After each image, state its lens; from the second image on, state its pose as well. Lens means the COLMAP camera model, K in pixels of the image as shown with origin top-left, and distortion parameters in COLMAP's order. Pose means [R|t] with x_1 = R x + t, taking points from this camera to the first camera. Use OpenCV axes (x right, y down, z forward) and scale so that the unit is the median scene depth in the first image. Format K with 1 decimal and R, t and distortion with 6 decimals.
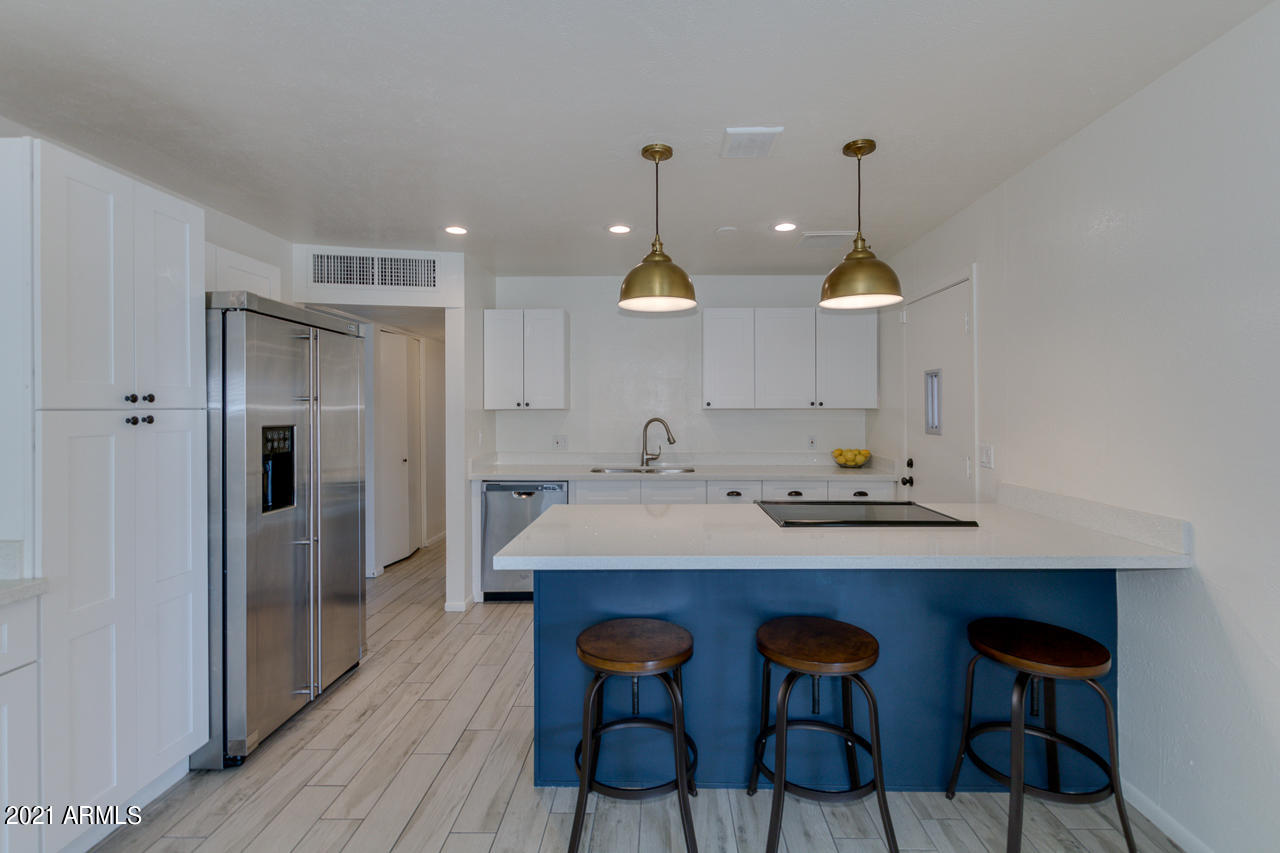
lens RADIAL K [[593.3, 0, 658.8], [0, 593.3, 408.8], [0, 0, 1]] dist [0.001819, -0.001087]
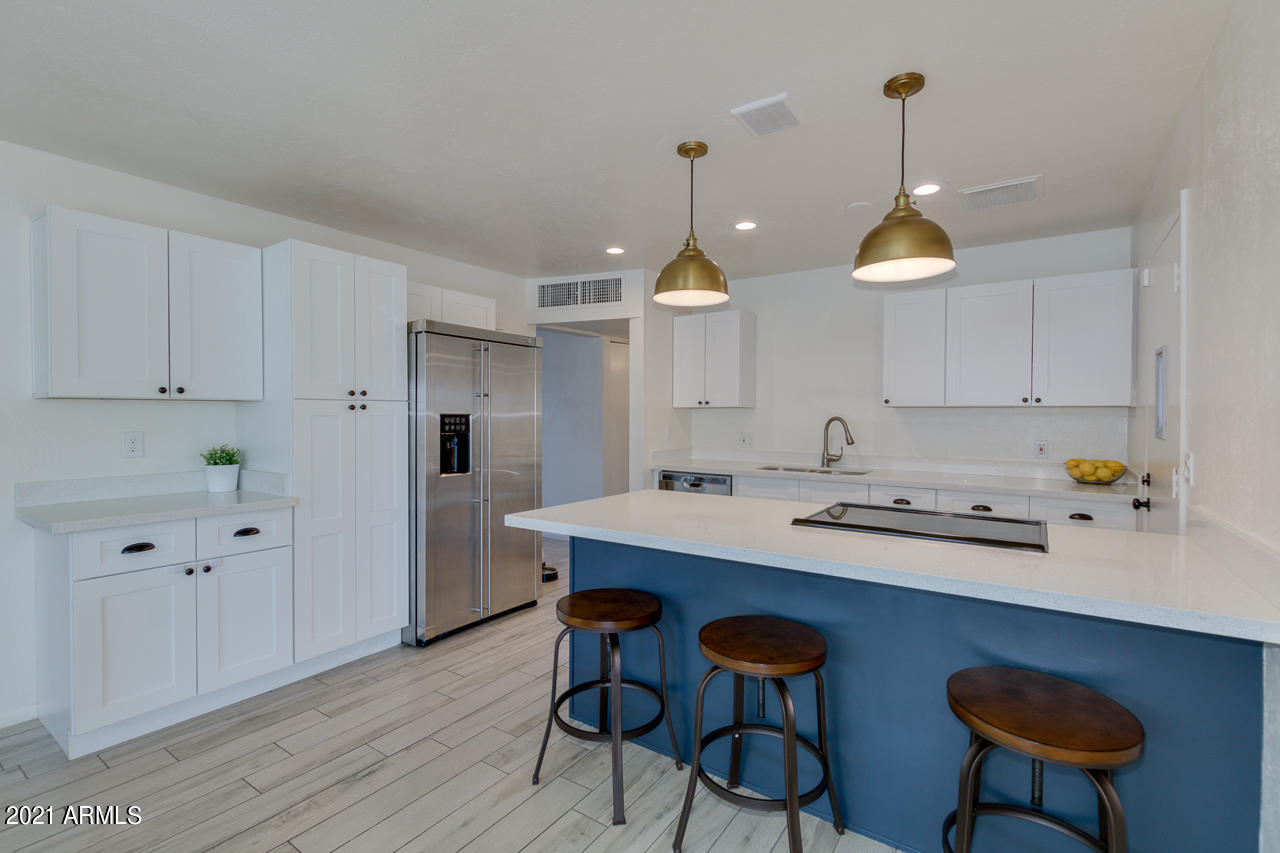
lens RADIAL K [[583.6, 0, 635.5], [0, 583.6, 426.2], [0, 0, 1]] dist [0.000502, -0.000826]
pose [[0.833842, 0.017649, -0.551720, 0.443896], [-0.007067, 0.999748, 0.021300, 0.023558], [0.551957, -0.013862, 0.833757, 0.090206]]
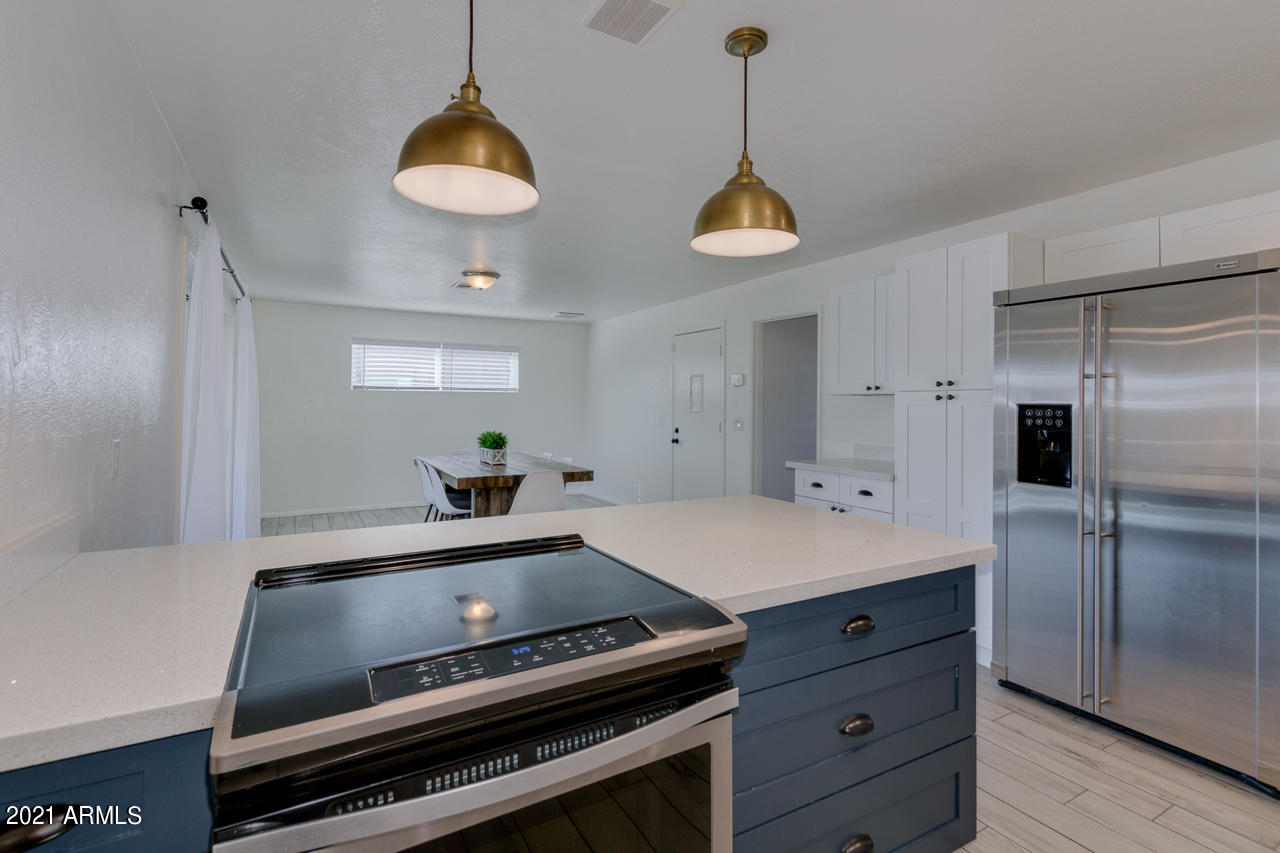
lens RADIAL K [[594.8, 0, 636.9], [0, 594.8, 402.2], [0, 0, 1]] dist [0.004109, -0.003513]
pose [[-0.868527, 0.009677, -0.495547, 0.462281], [0.008717, 0.999953, 0.004250, 0.013520], [0.495565, -0.000629, -0.868571, 1.478799]]
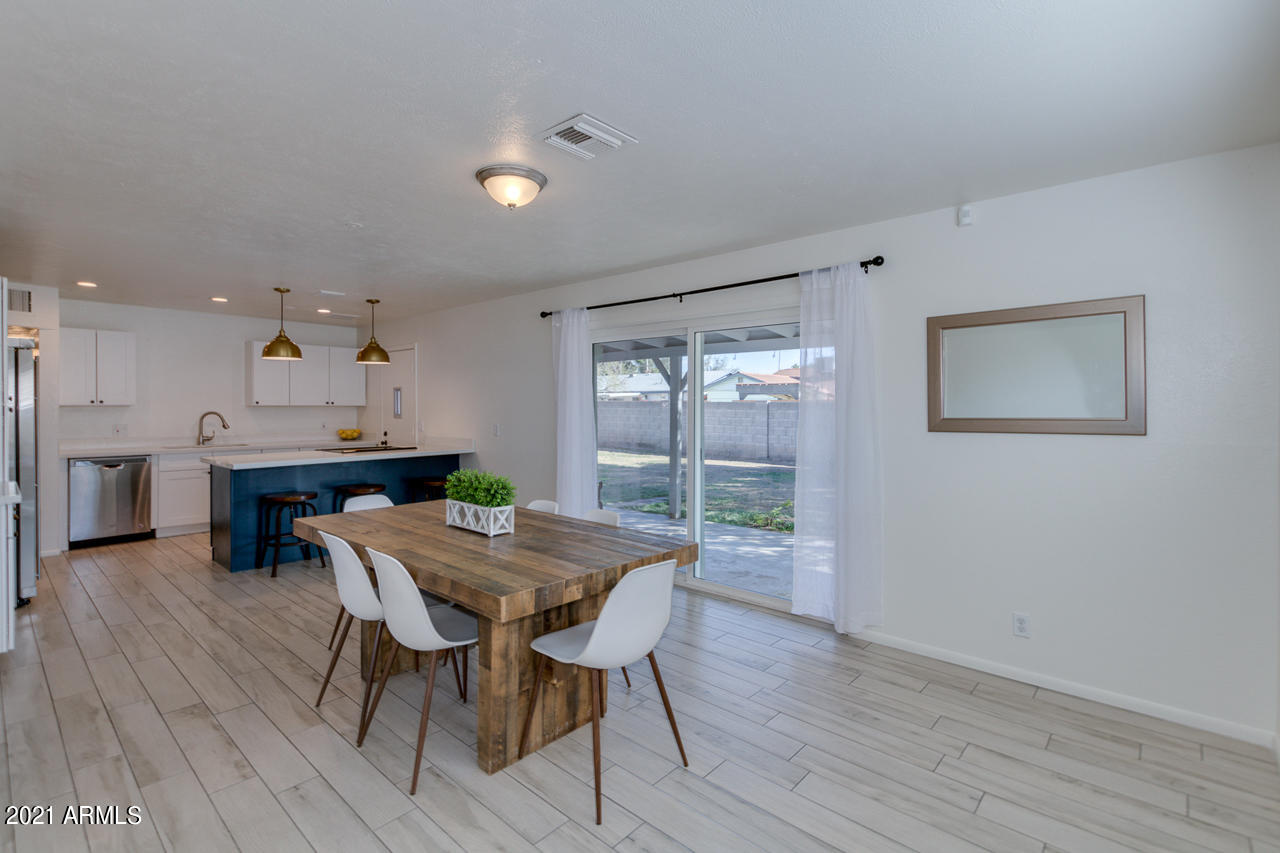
lens RADIAL K [[594.8, 0, 636.9], [0, 594.8, 402.2], [0, 0, 1]] dist [0.004109, -0.003513]
pose [[0.668421, 0.007251, 0.743748, -0.727725], [-0.002189, 0.999967, -0.007781, 0.002247], [-0.743780, 0.003572, 0.668415, -1.400666]]
